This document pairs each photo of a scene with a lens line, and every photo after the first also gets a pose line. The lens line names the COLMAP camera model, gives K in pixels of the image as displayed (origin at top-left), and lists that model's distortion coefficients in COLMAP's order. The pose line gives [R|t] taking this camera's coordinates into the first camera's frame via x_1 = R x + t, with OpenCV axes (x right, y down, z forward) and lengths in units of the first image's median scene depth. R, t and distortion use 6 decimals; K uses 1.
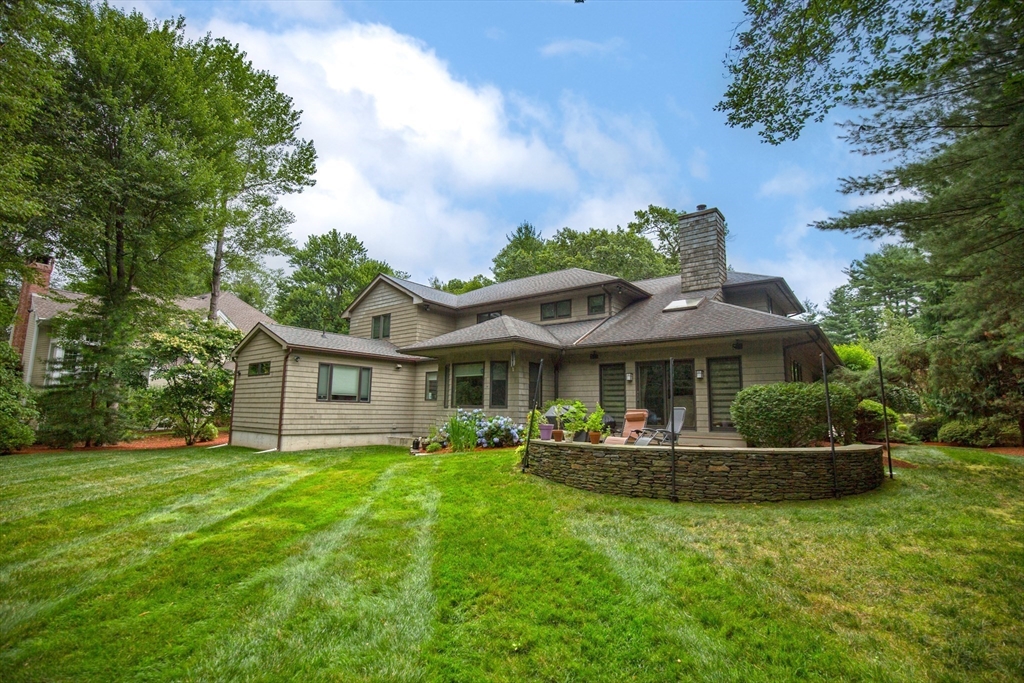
lens RADIAL K [[465.9, 0, 516.4], [0, 465.9, 345.5], [0, 0, 1]] dist [-0.030635, 0.000142]
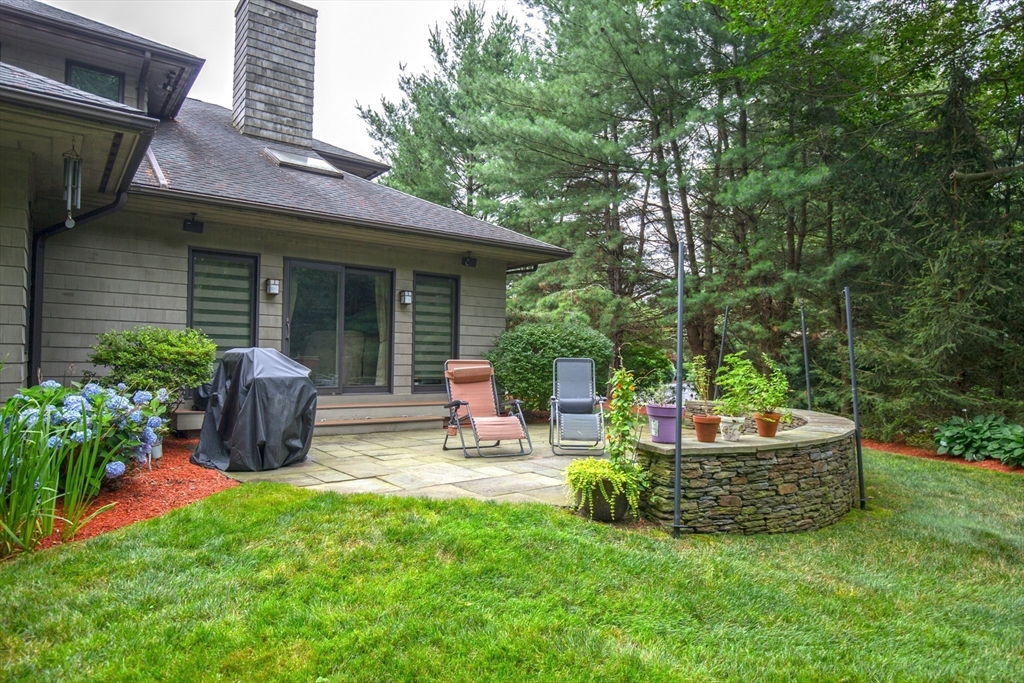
lens RADIAL K [[620.5, 0, 512.0], [0, 620.5, 341.5], [0, 0, 1]] dist [0.005052, 0.000578]
pose [[0.266507, 0.021341, 0.963597, -0.263245], [-0.145766, 0.989148, 0.018408, 0.067585], [-0.952747, -0.145365, 0.266726, 0.533357]]
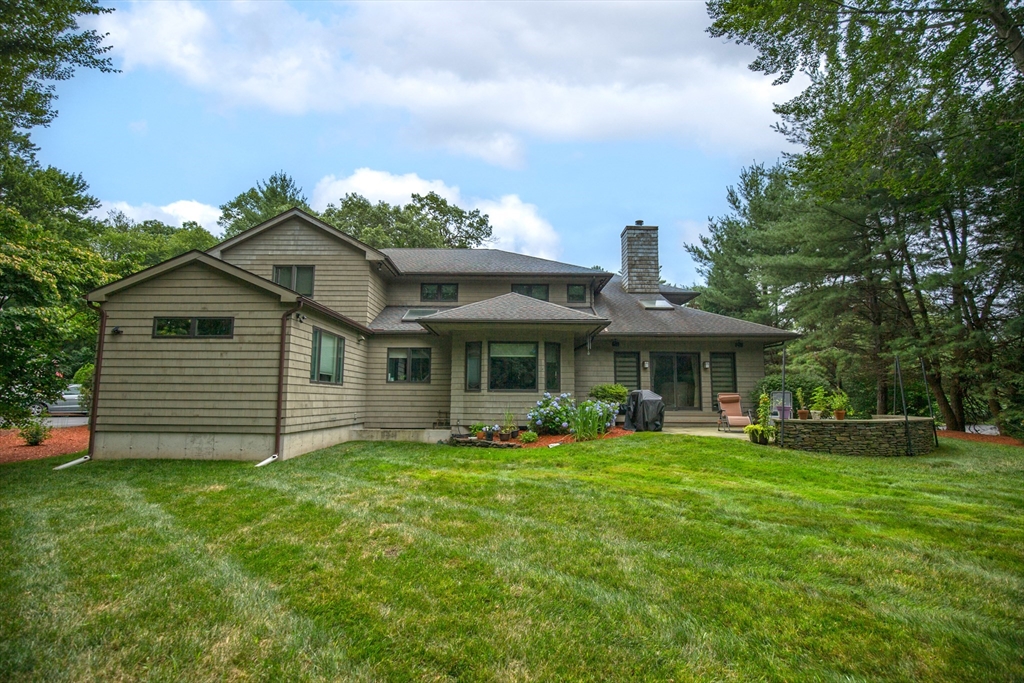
lens RADIAL K [[465.9, 0, 516.4], [0, 465.9, 345.5], [0, 0, 1]] dist [-0.030635, 0.000142]
pose [[0.781872, 0.062281, 0.620320, -0.627808], [-0.082953, 0.996543, 0.004502, 0.037976], [-0.617896, -0.054977, 0.784336, 0.281828]]
